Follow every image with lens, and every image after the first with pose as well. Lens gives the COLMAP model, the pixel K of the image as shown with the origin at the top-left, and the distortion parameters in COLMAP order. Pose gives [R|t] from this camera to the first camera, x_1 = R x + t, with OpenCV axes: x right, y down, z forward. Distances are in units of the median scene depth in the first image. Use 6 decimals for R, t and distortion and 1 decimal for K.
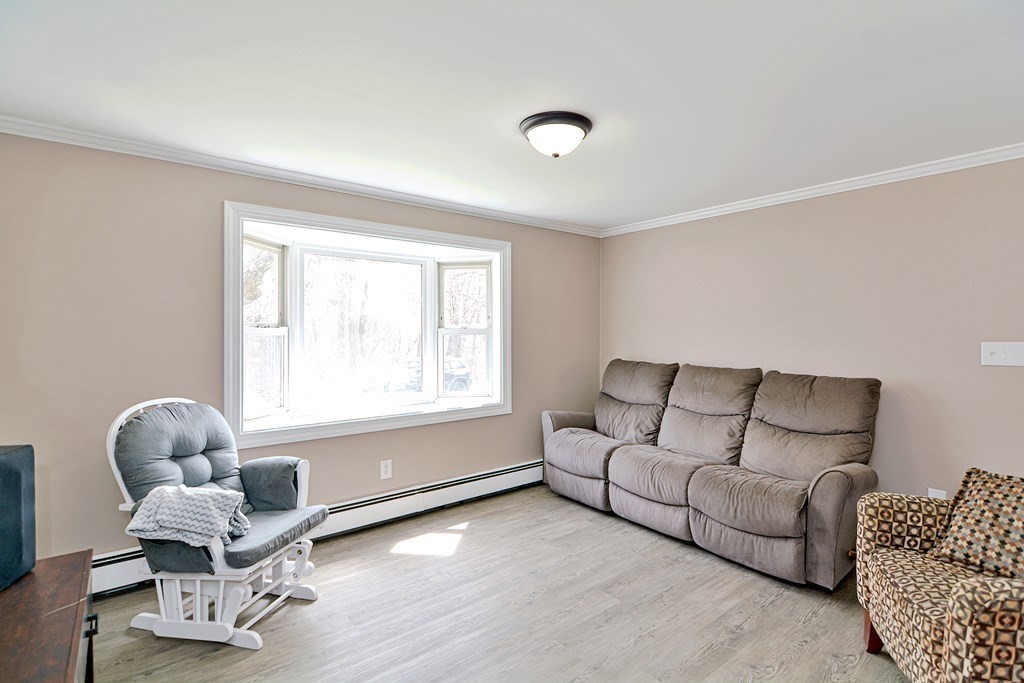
lens RADIAL K [[484.7, 0, 511.4], [0, 484.7, 329.1], [0, 0, 1]] dist [-0.000458, -0.012495]
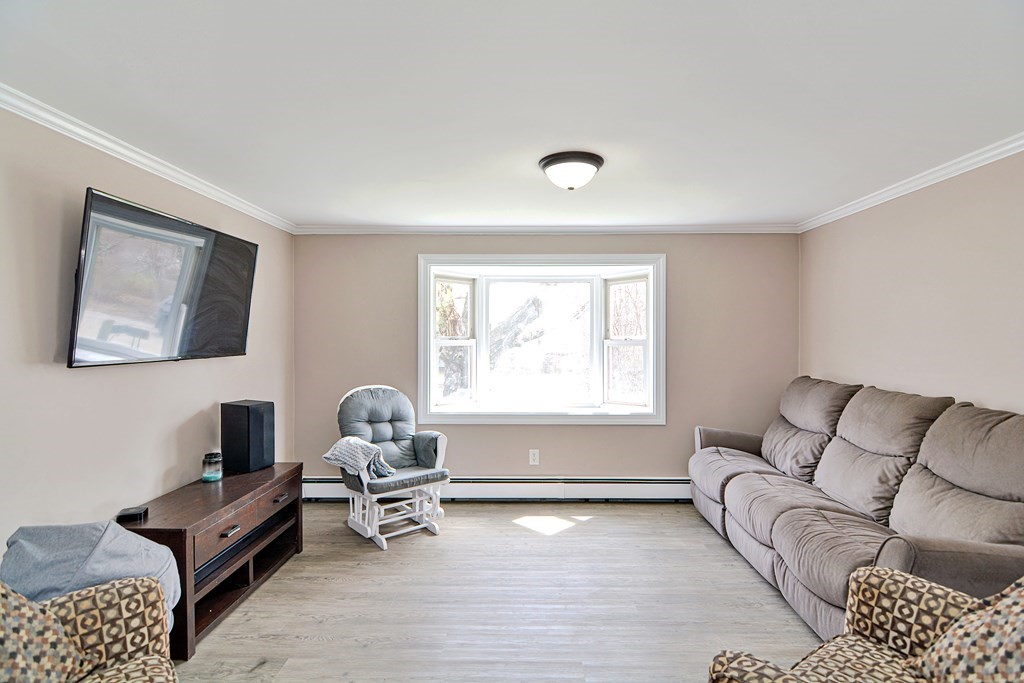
lens RADIAL K [[484.7, 0, 511.4], [0, 484.7, 329.1], [0, 0, 1]] dist [-0.000458, -0.012495]
pose [[0.771348, -0.011392, -0.636311, 0.483515], [0.004432, 0.999912, -0.012528, -0.015369], [0.636398, 0.006843, 0.771331, 0.031289]]
